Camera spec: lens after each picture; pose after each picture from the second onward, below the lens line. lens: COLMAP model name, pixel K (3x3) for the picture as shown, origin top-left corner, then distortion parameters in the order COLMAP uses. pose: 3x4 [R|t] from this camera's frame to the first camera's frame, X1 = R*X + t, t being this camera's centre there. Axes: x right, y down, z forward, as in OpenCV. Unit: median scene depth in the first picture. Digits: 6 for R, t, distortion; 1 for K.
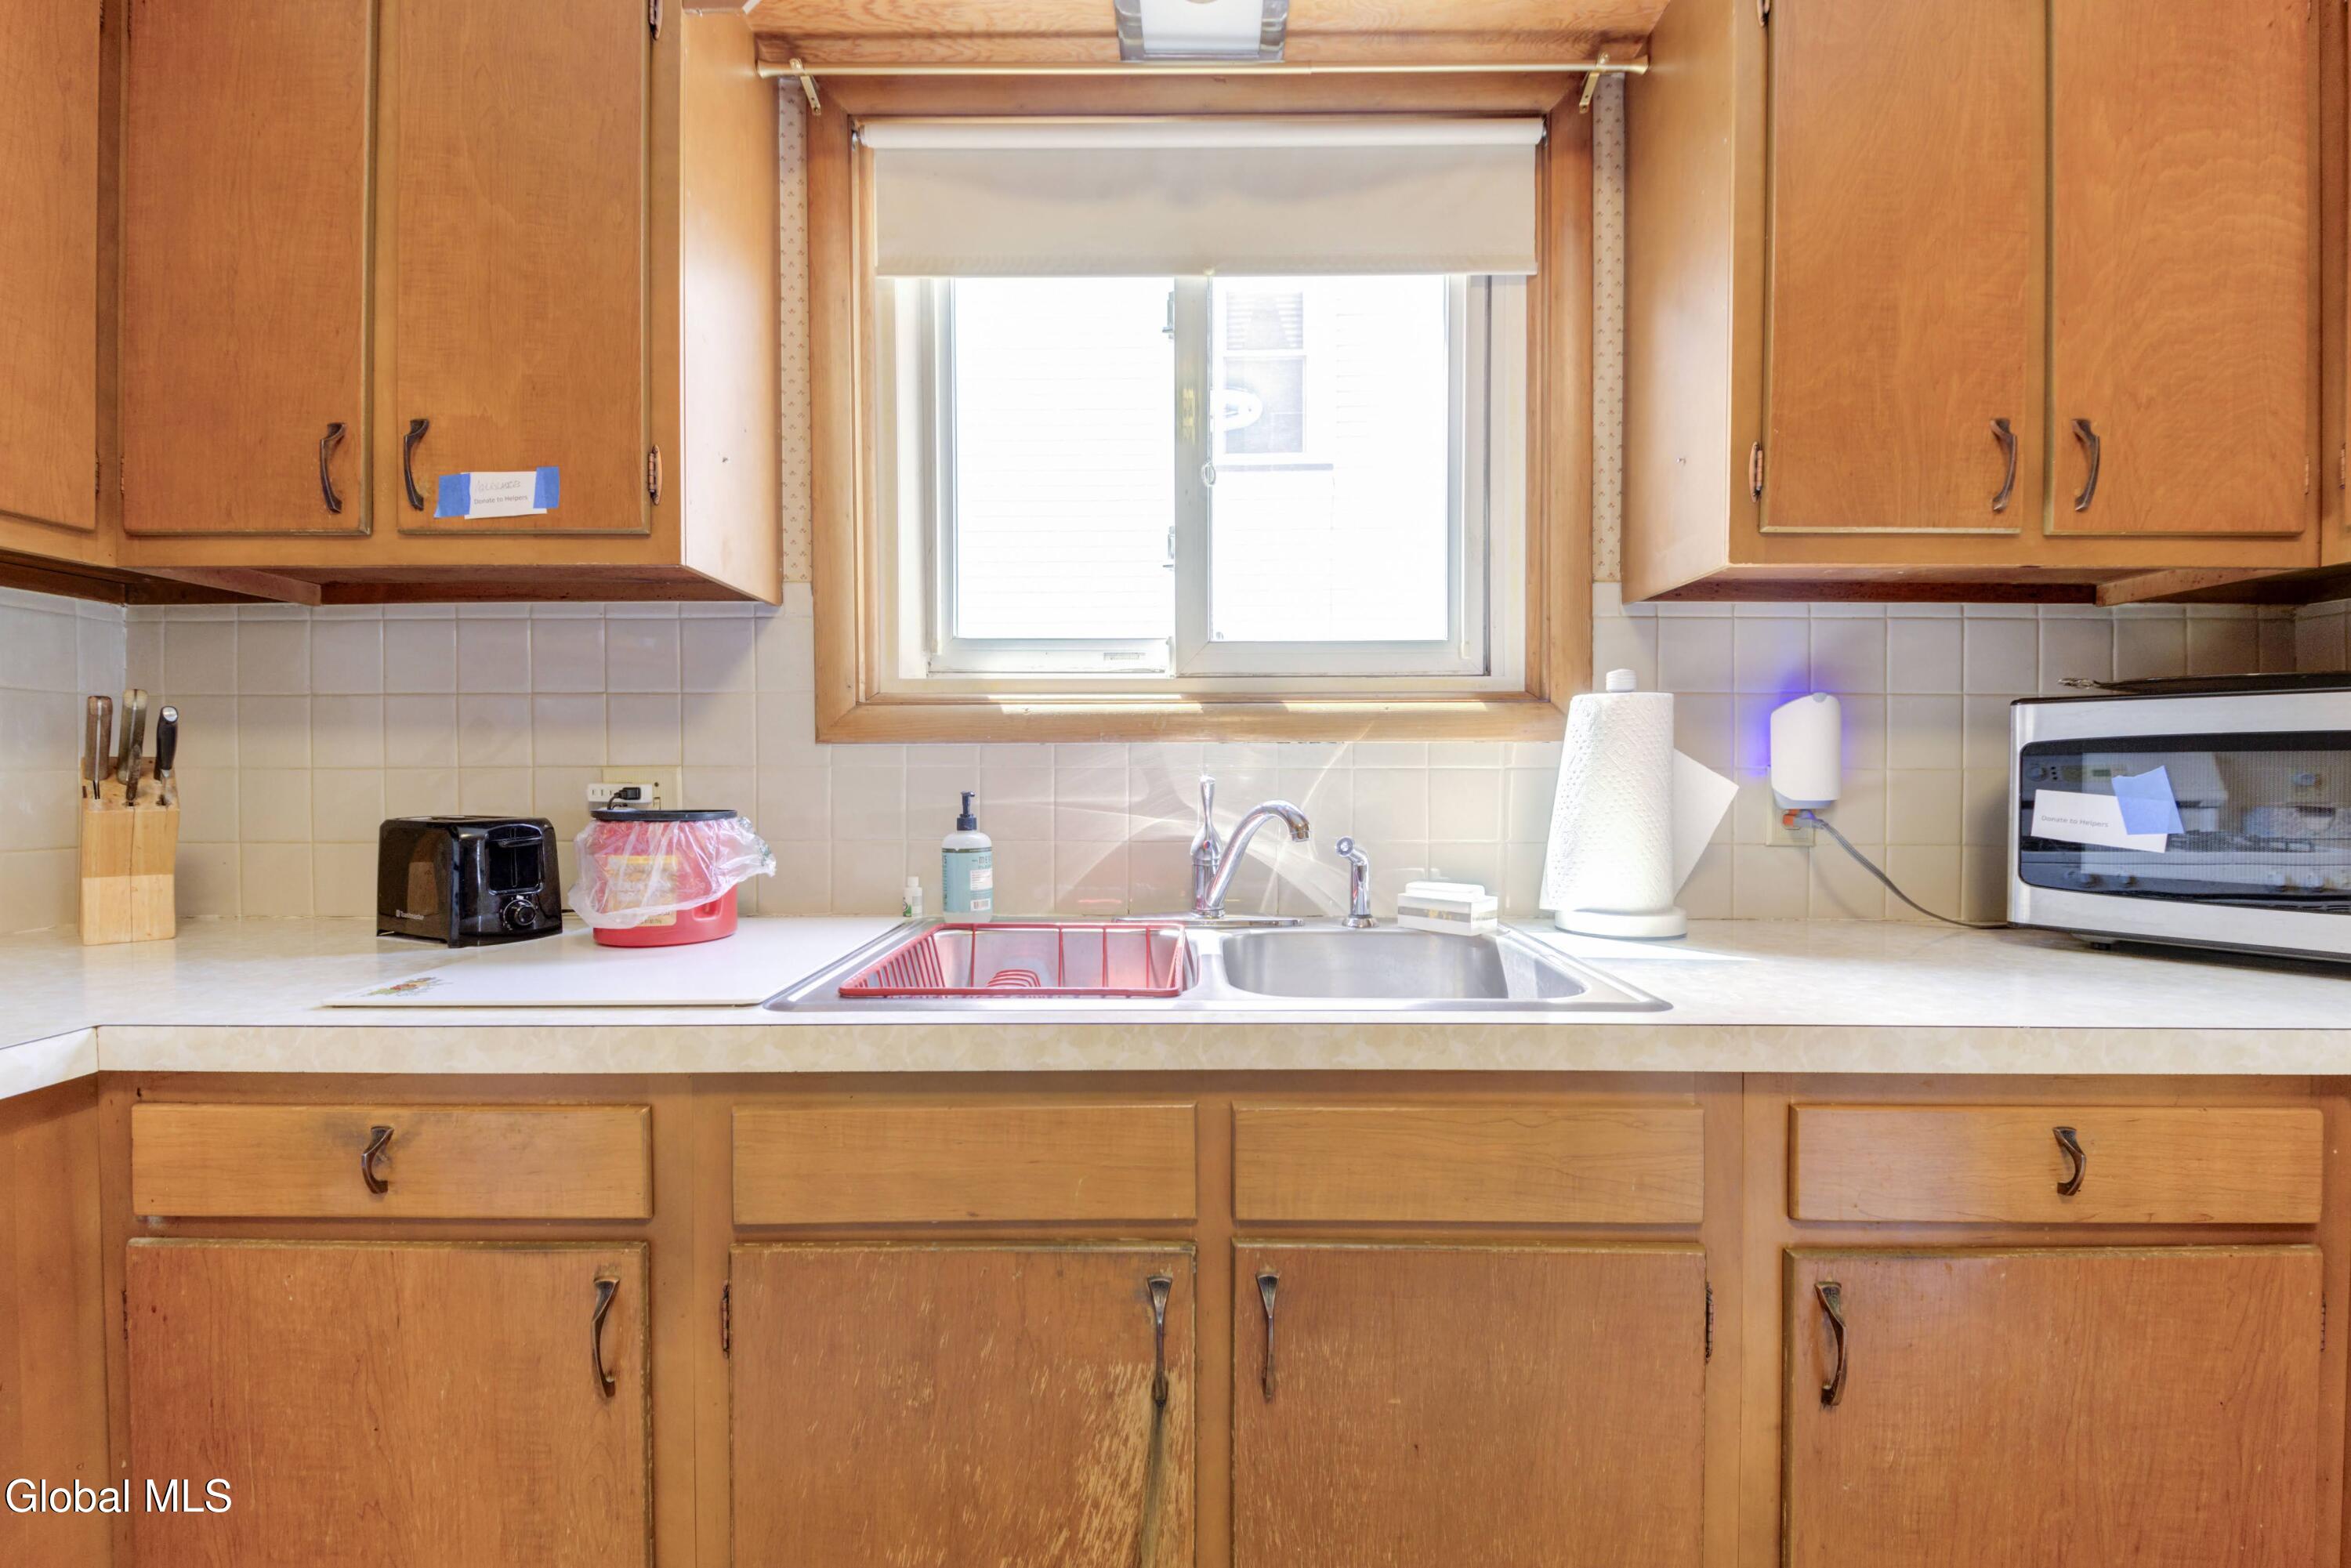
lens RADIAL K [[1075.4, 0, 1182.1], [0, 1075.4, 789.9], [0, 0, 1]] dist [0.011671, -0.000561]
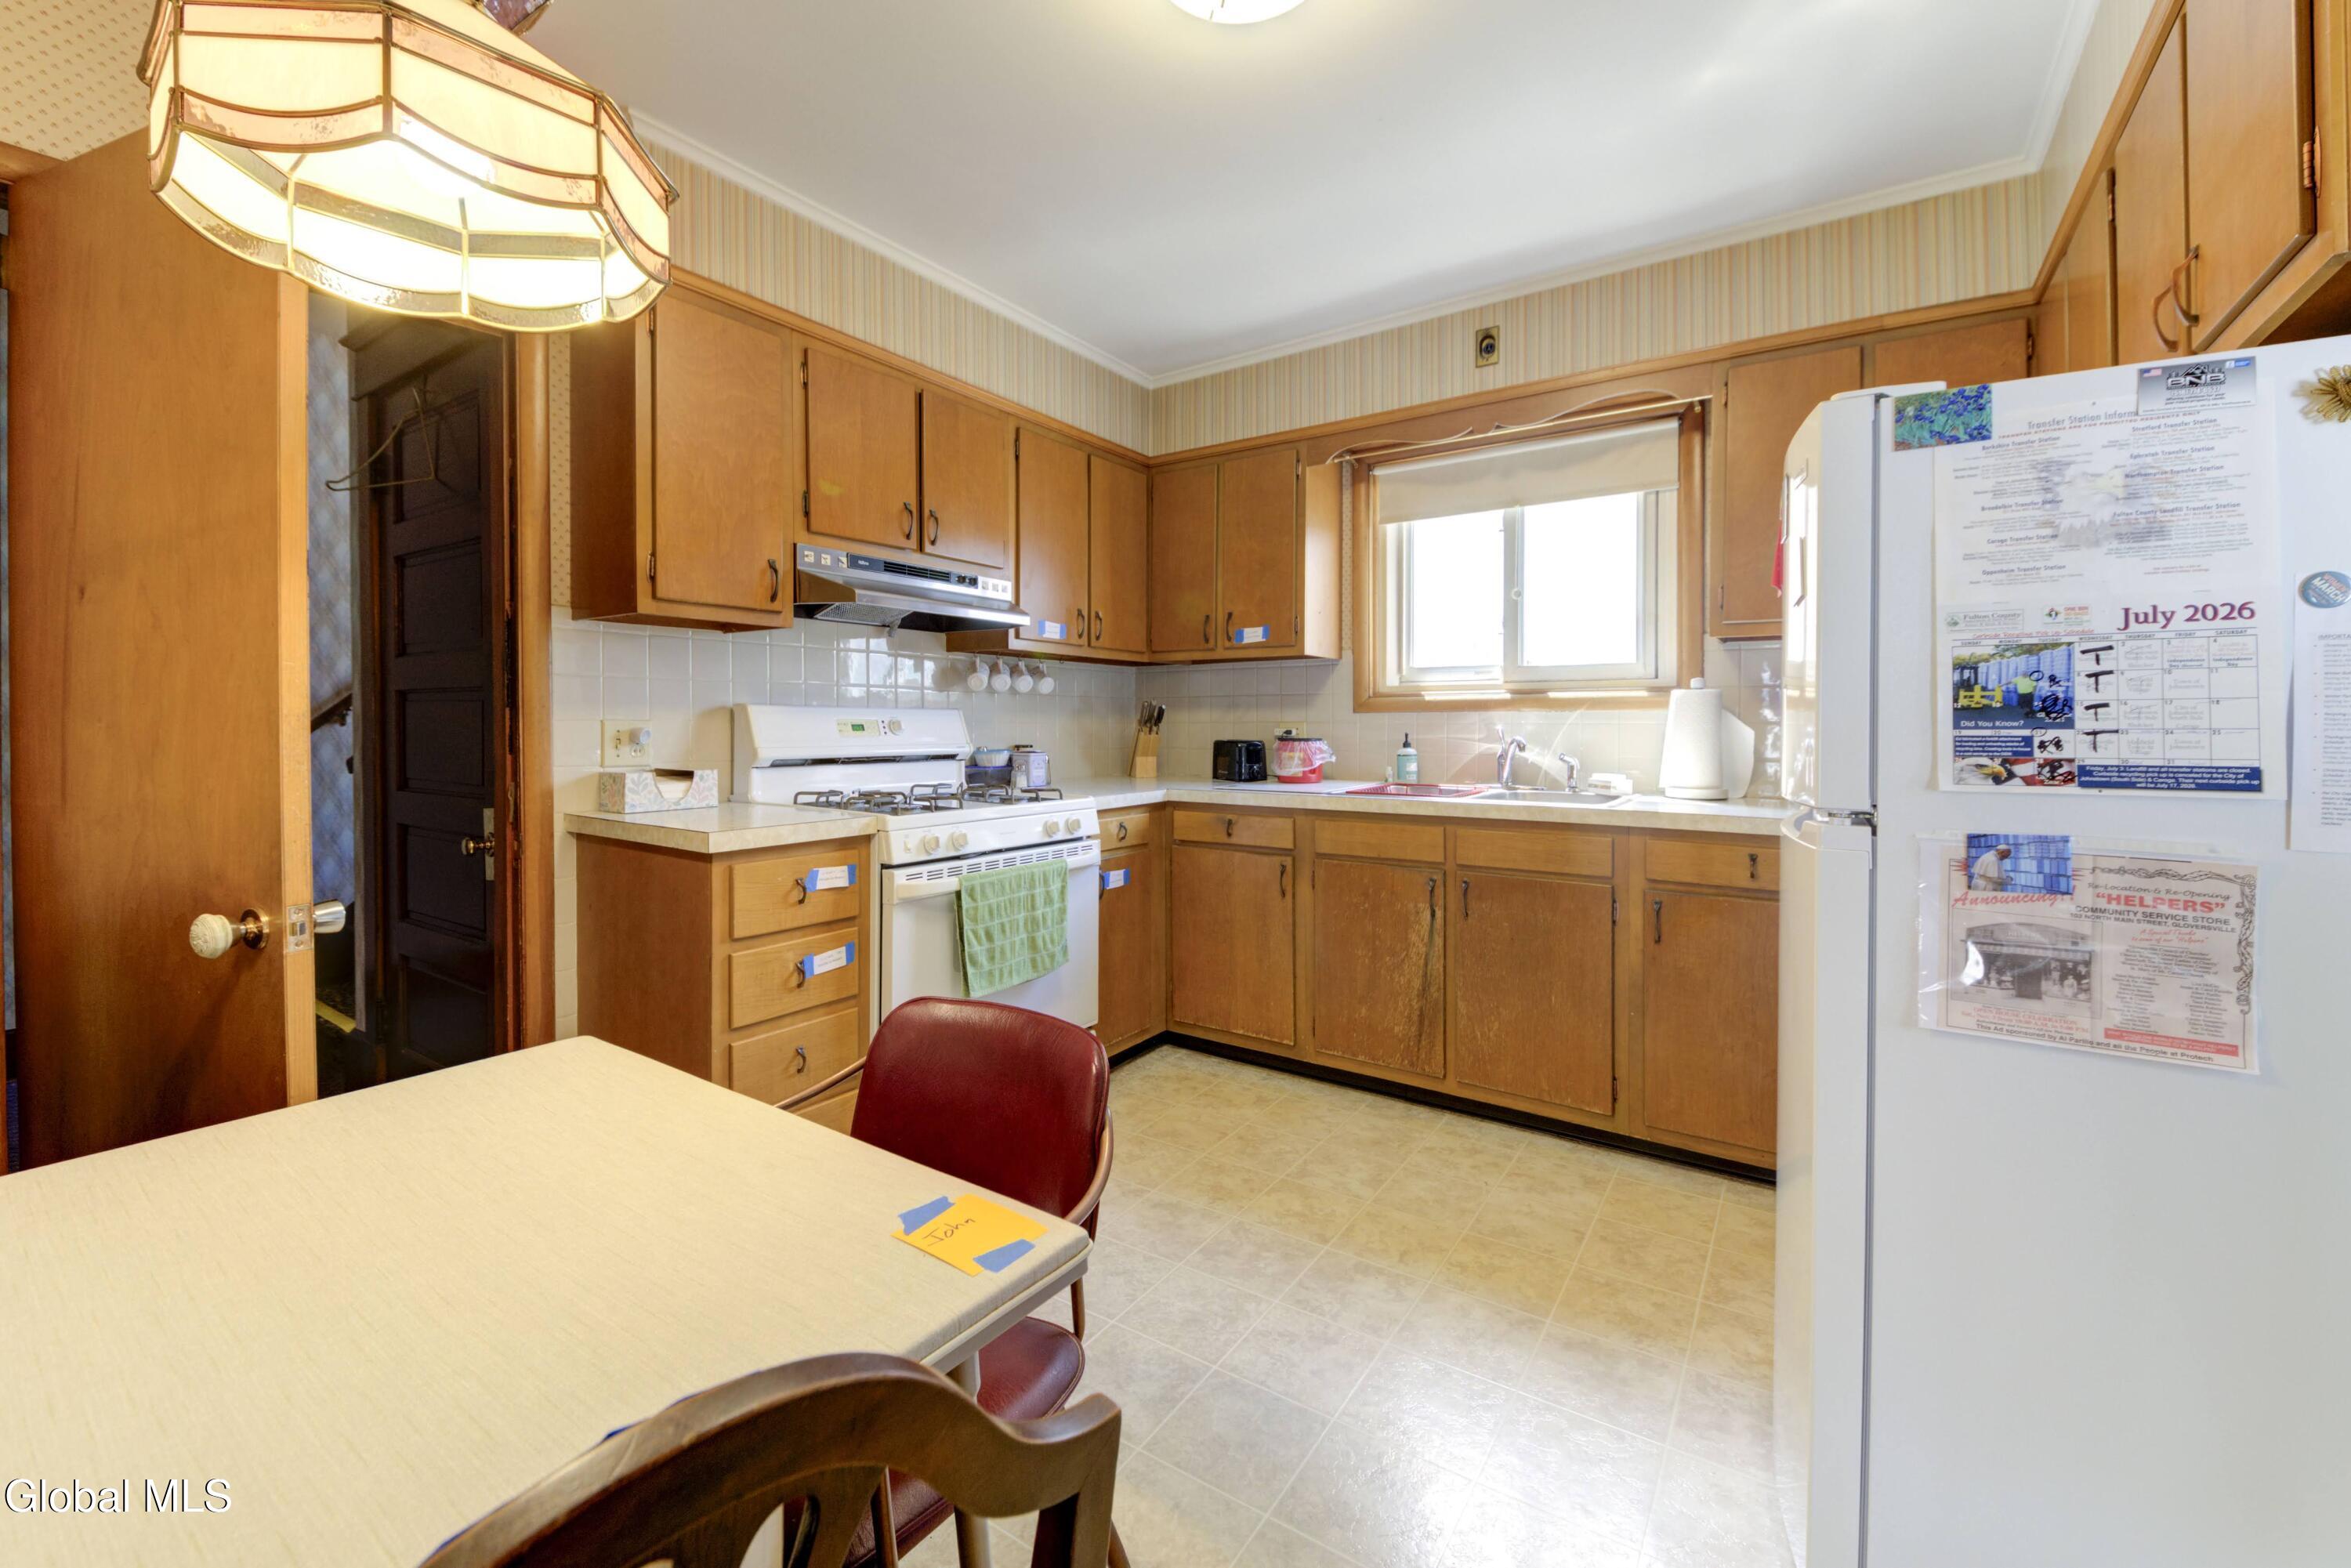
lens RADIAL K [[965.1, 0, 1155.0], [0, 965.1, 729.0], [0, 0, 1]] dist [-0.000052, -0.000012]
pose [[0.824099, 0.004907, -0.566425, 0.661351], [-0.008694, 0.999954, -0.003987, 0.008821], [0.566379, 0.008210, 0.824104, -1.340253]]
